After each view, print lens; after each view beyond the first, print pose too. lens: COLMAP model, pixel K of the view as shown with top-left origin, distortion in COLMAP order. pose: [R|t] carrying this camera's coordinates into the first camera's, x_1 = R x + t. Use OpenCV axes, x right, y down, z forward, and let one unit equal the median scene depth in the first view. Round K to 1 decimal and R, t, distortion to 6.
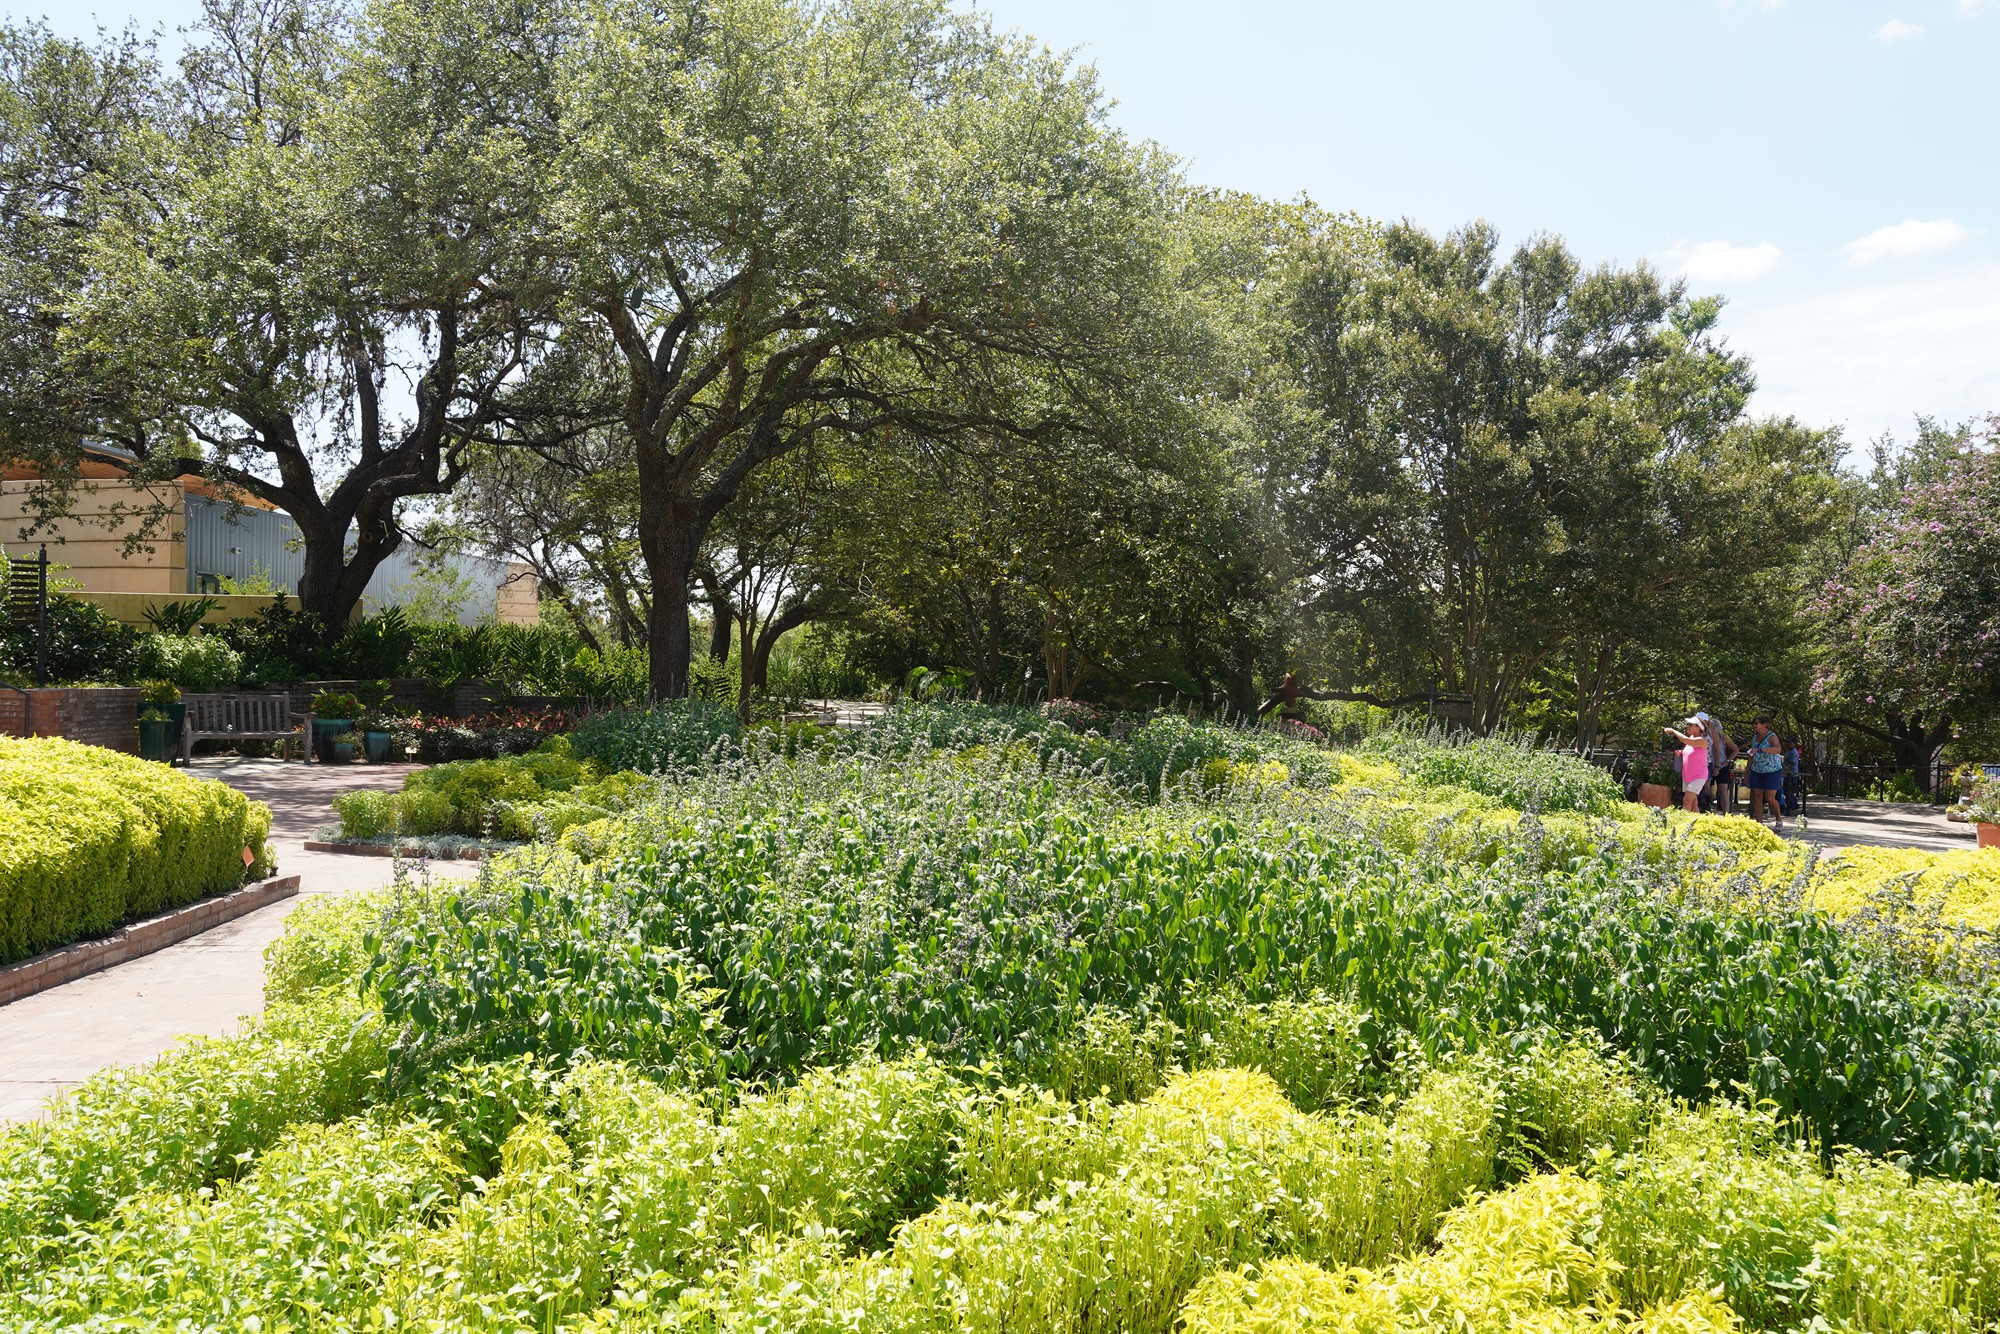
lens RADIAL K [[1558.4, 0, 1000.0], [0, 1558.4, 667.0], [0, 0, 1]] dist [-0.004297, -0.000852]
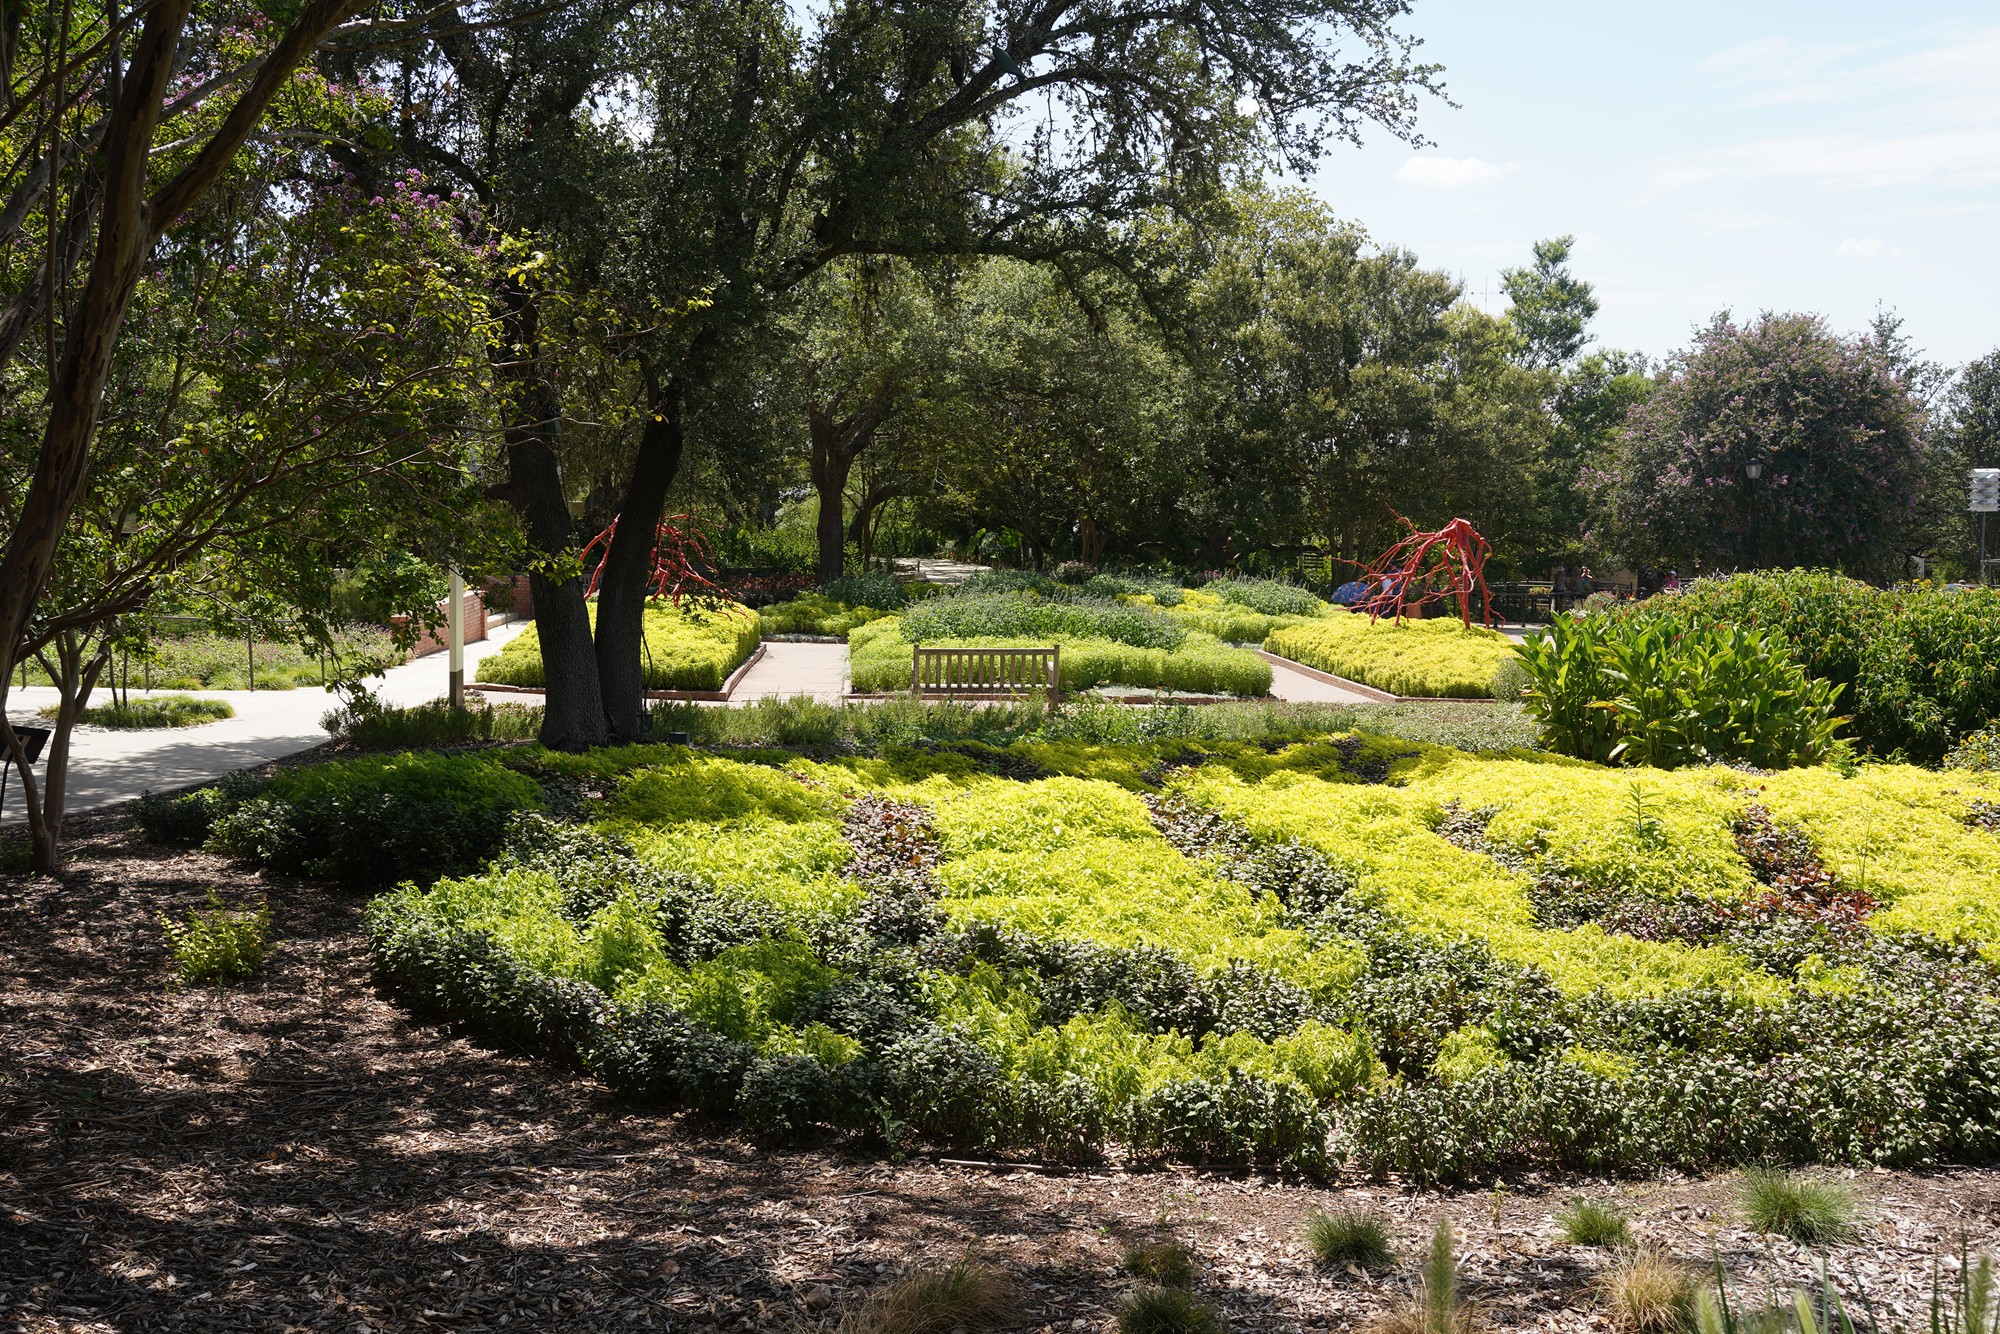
lens RADIAL K [[2088.7, 0, 1000.0], [0, 2088.7, 667.0], [0, 0, 1]] dist [0.488042, -0.000901]
pose [[0.998793, -0.025894, -0.041744, 0.053732], [0.029353, 0.995993, 0.084477, -0.056247], [0.039390, -0.085600, 0.995551, -1.186558]]
